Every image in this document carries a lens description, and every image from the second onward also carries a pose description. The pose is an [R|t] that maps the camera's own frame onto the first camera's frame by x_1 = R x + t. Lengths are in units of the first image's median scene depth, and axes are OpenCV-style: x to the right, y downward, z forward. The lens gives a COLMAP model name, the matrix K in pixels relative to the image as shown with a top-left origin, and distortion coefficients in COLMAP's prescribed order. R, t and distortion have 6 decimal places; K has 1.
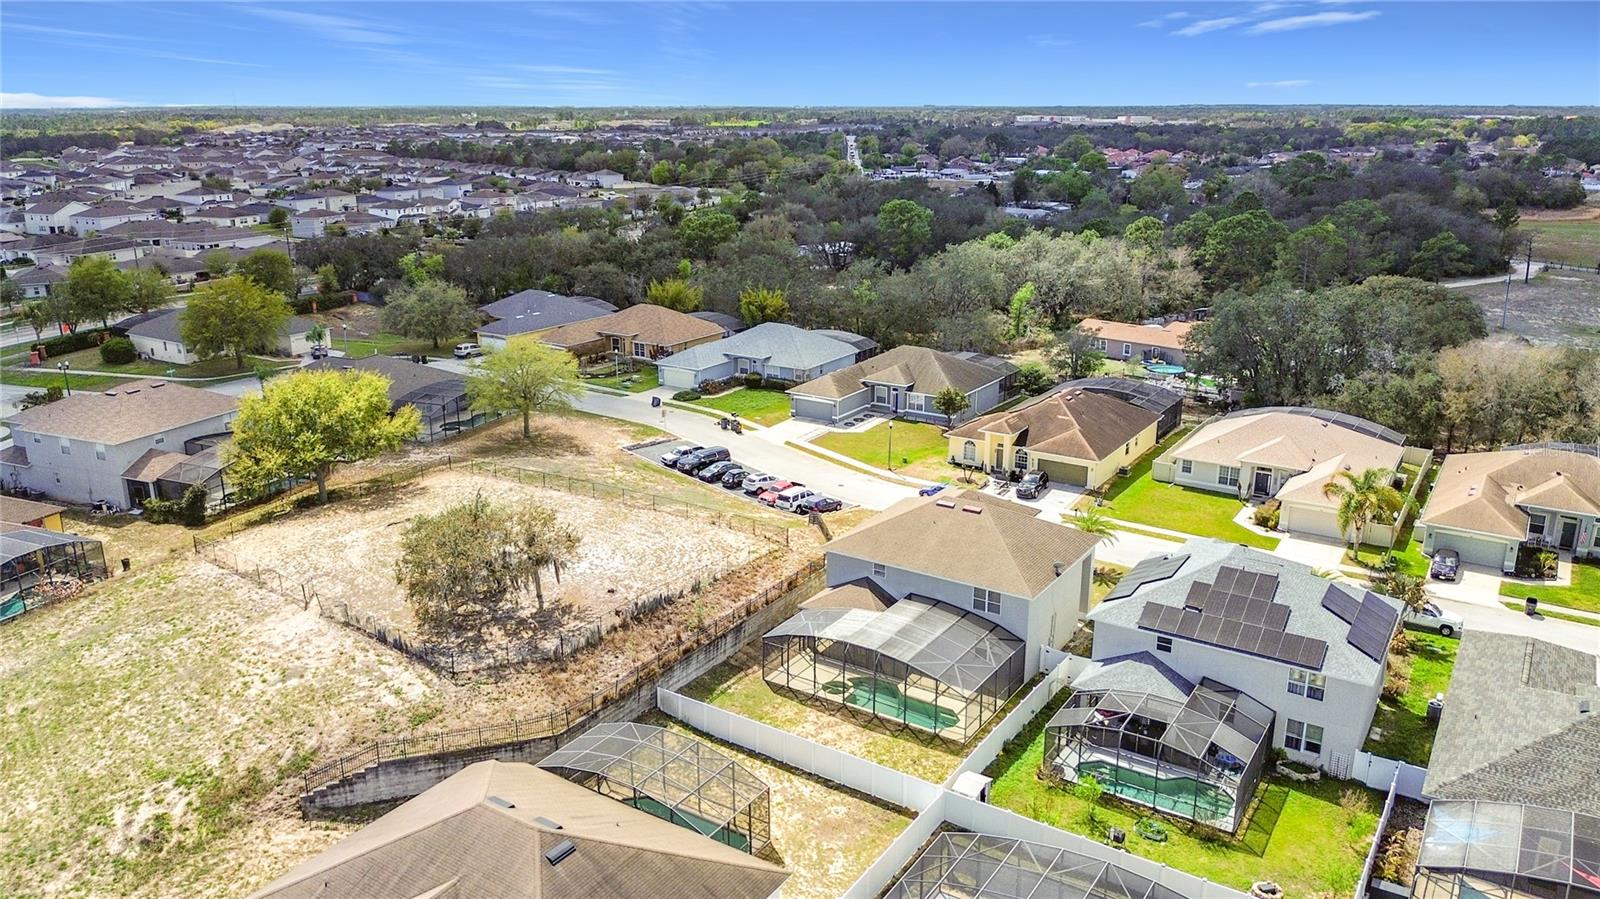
lens RADIAL K [[1161.7, 0, 800.0], [0, 1161.7, 449.5], [0, 0, 1]] dist [0.039655, 0.000192]
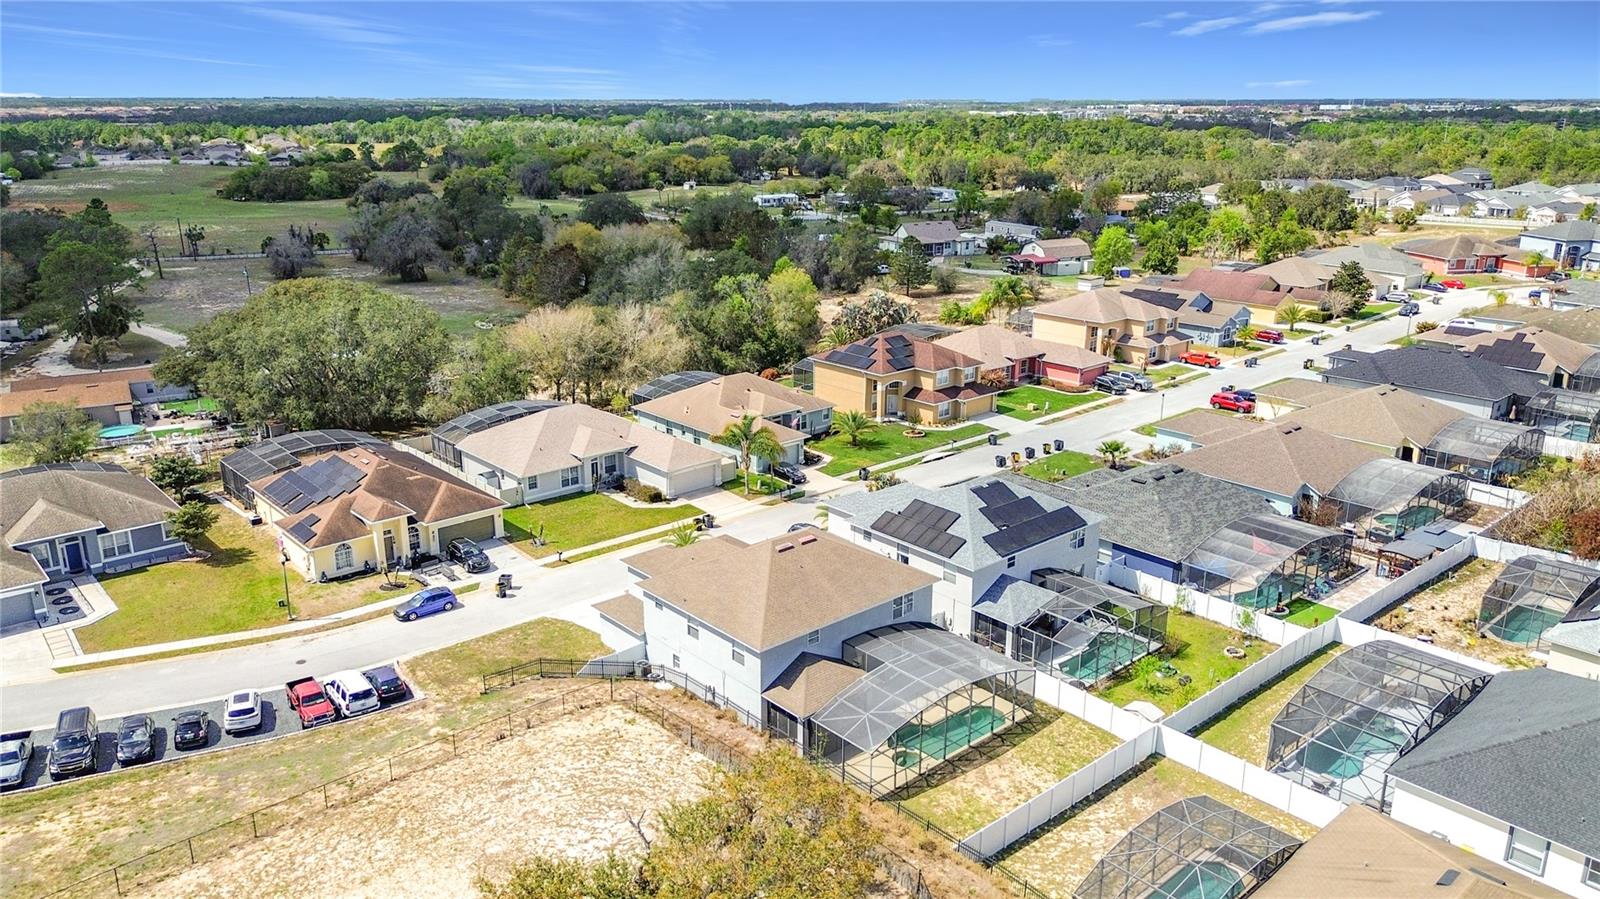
lens RADIAL K [[1161.7, 0, 800.0], [0, 1161.7, 449.5], [0, 0, 1]] dist [0.039655, 0.000192]
pose [[0.247241, -0.272003, 0.929993, -0.550662], [0.274638, 0.940102, 0.201947, -0.159604], [-0.929218, 0.205482, 0.307134, 0.556703]]
